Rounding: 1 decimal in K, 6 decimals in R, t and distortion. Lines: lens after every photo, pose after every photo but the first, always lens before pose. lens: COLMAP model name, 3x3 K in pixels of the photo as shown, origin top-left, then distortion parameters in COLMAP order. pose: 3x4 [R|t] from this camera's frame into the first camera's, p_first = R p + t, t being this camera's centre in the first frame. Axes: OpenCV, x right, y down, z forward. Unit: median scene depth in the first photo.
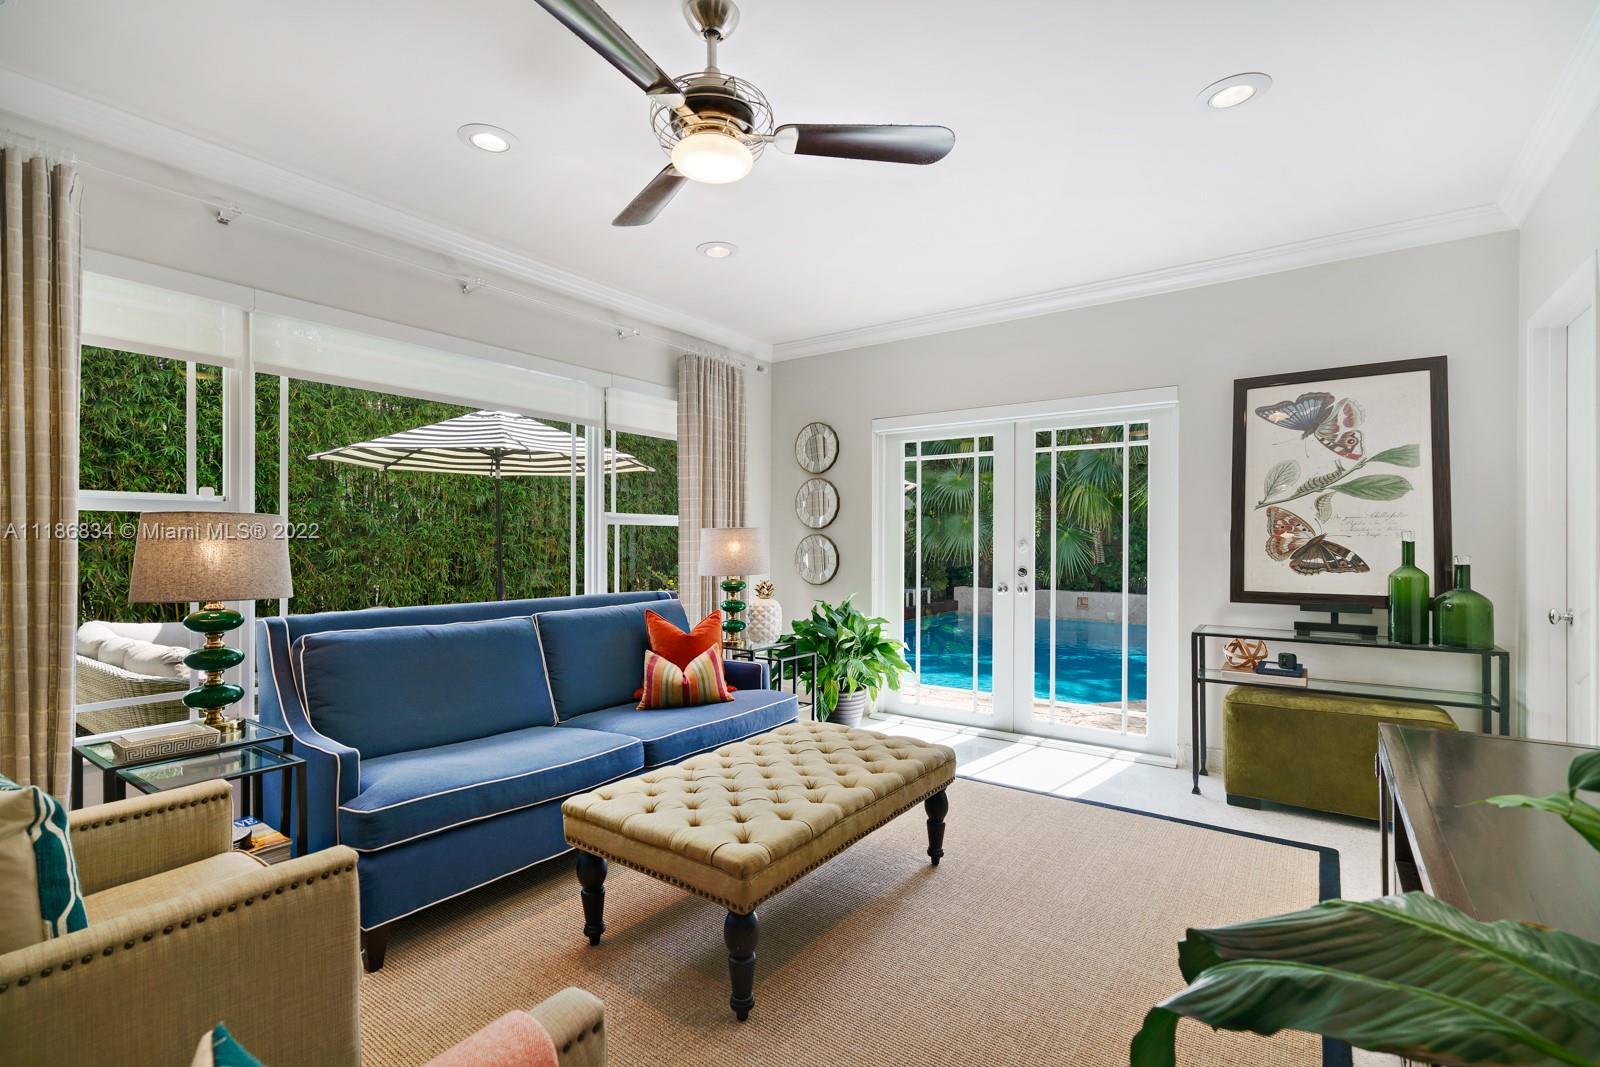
lens RADIAL K [[717.8, 0, 802.4], [0, 717.8, 544.7], [0, 0, 1]] dist [0.005964, 0.000929]
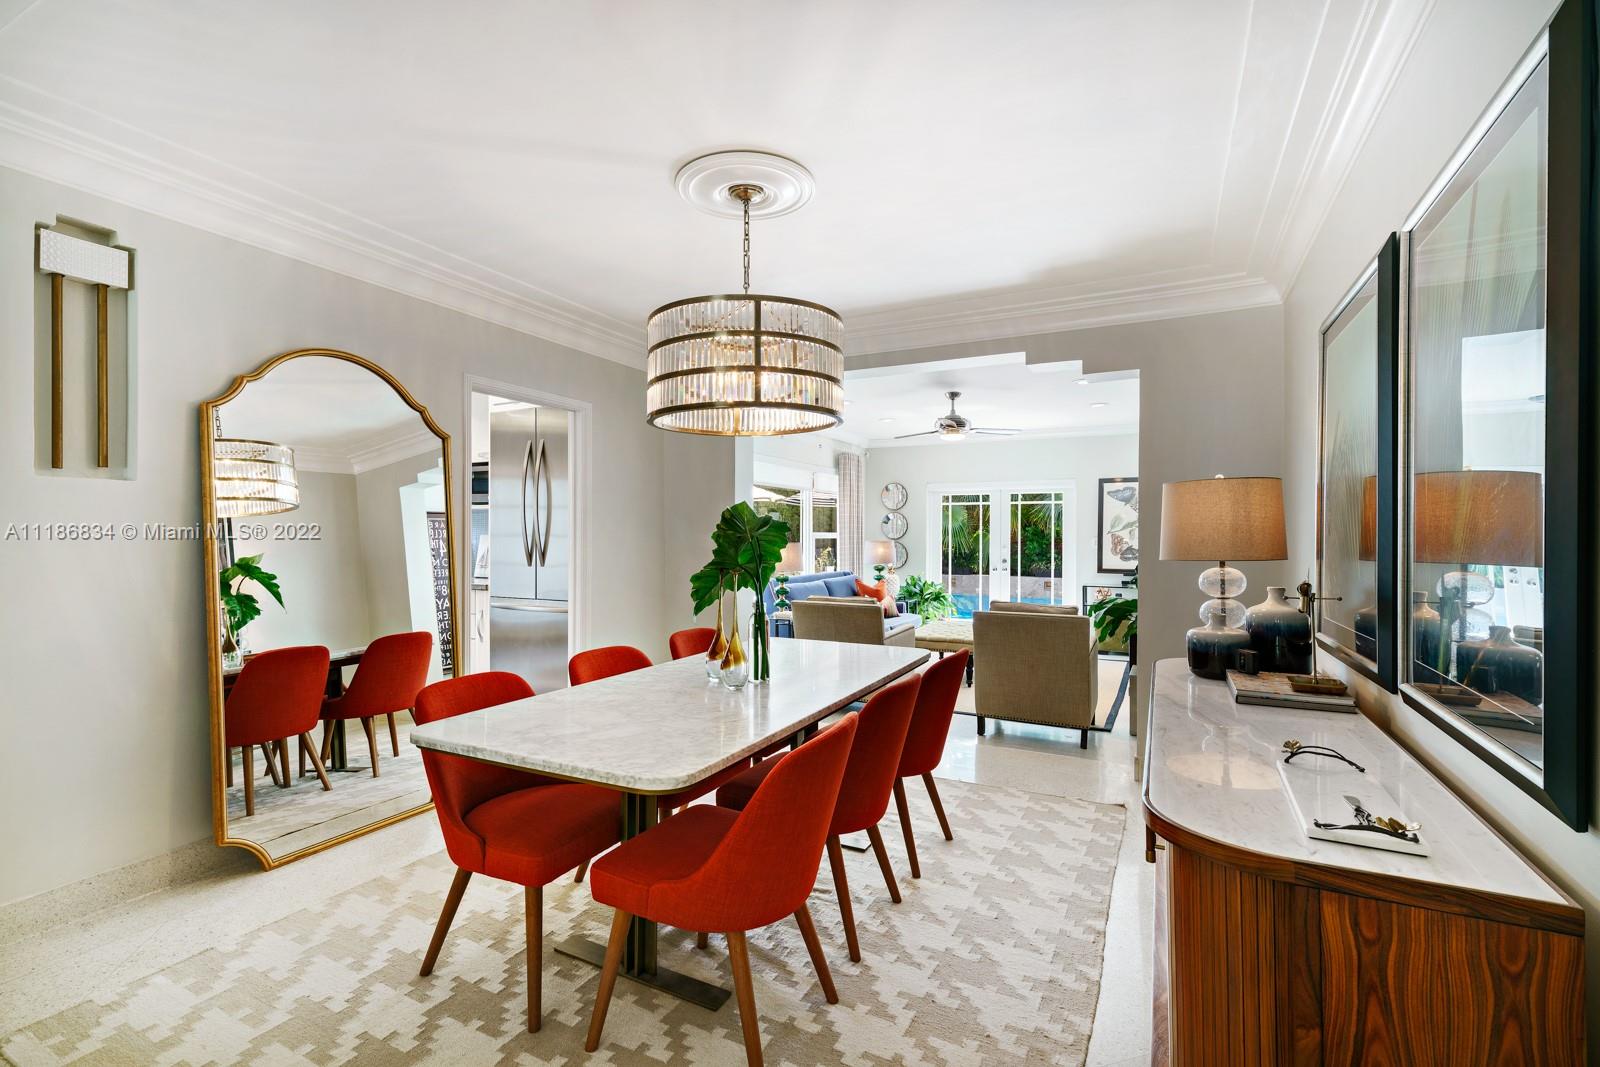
lens RADIAL K [[717.8, 0, 798.2], [0, 717.8, 531.8], [0, 0, 1]] dist [0.005964, 0.000929]
pose [[0.990428, -0.002430, 0.138011, -0.736269], [0.002312, 0.999997, 0.001018, -0.064112], [-0.138013, -0.000690, 0.990430, -1.258620]]
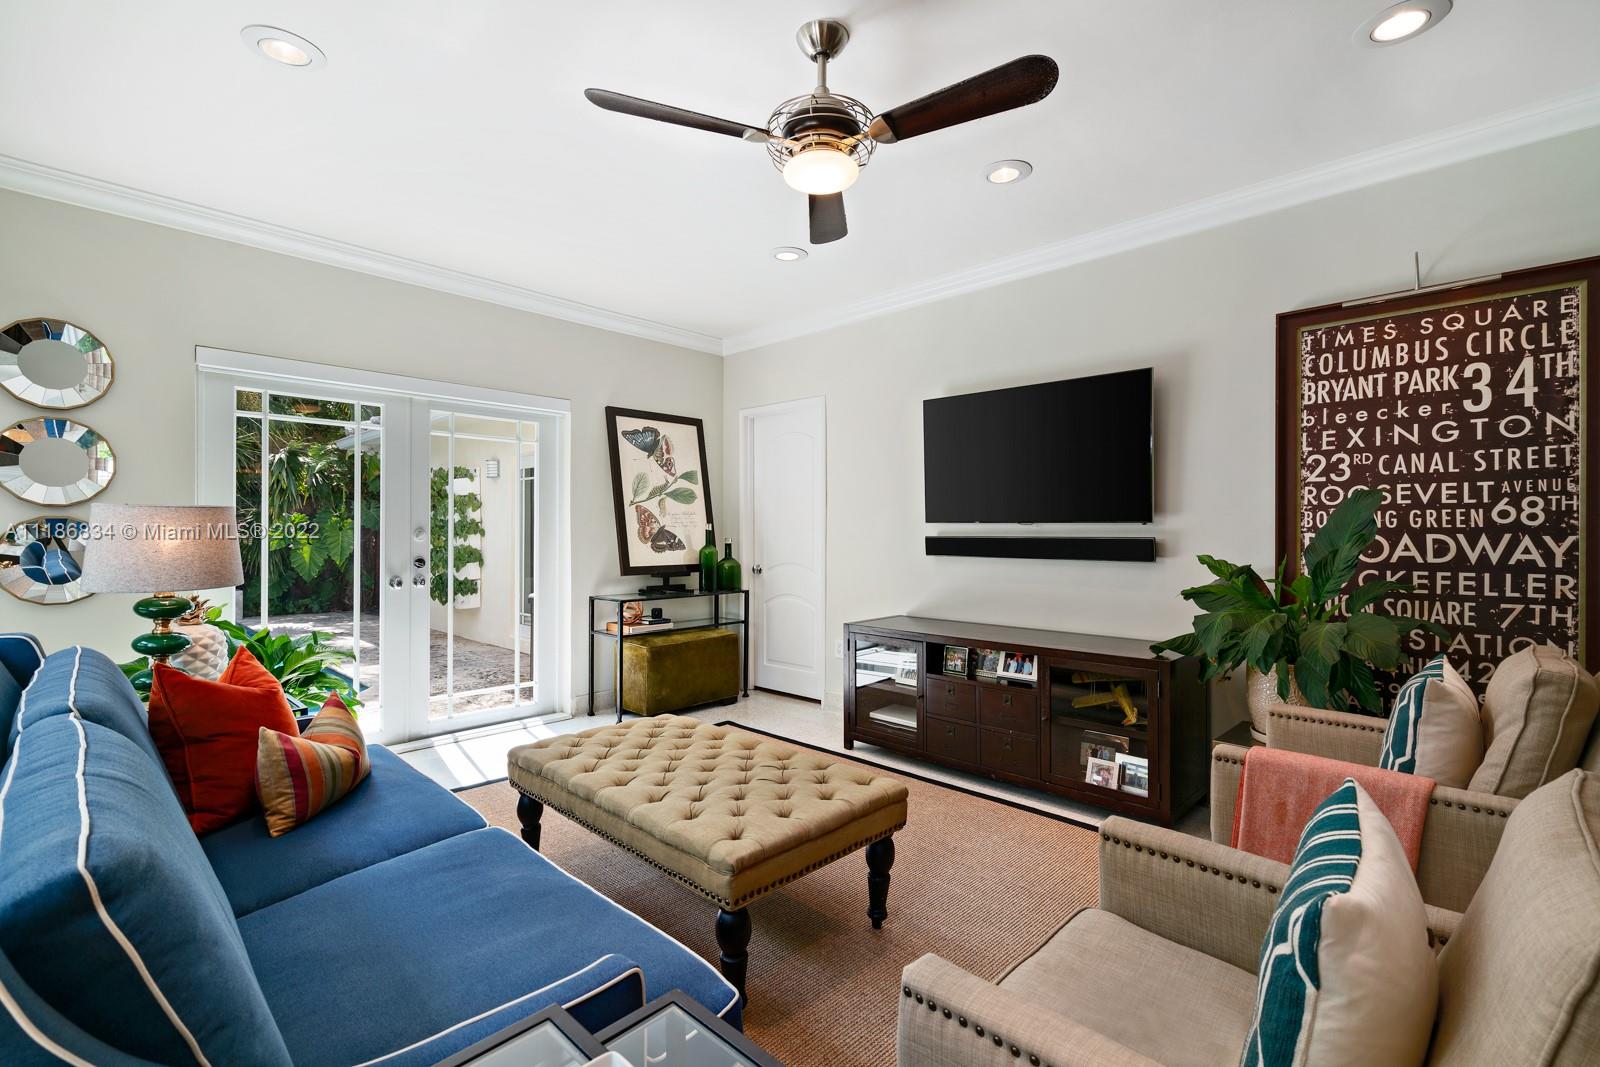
lens RADIAL K [[717.8, 0, 800.7], [0, 717.8, 530.2], [0, 0, 1]] dist [0.005964, 0.000929]
pose [[0.152849, -0.001466, 0.988249, -0.674223], [0.000263, 0.999999, 0.001443, -0.006064], [-0.988250, 0.000039, 0.152849, 0.484482]]
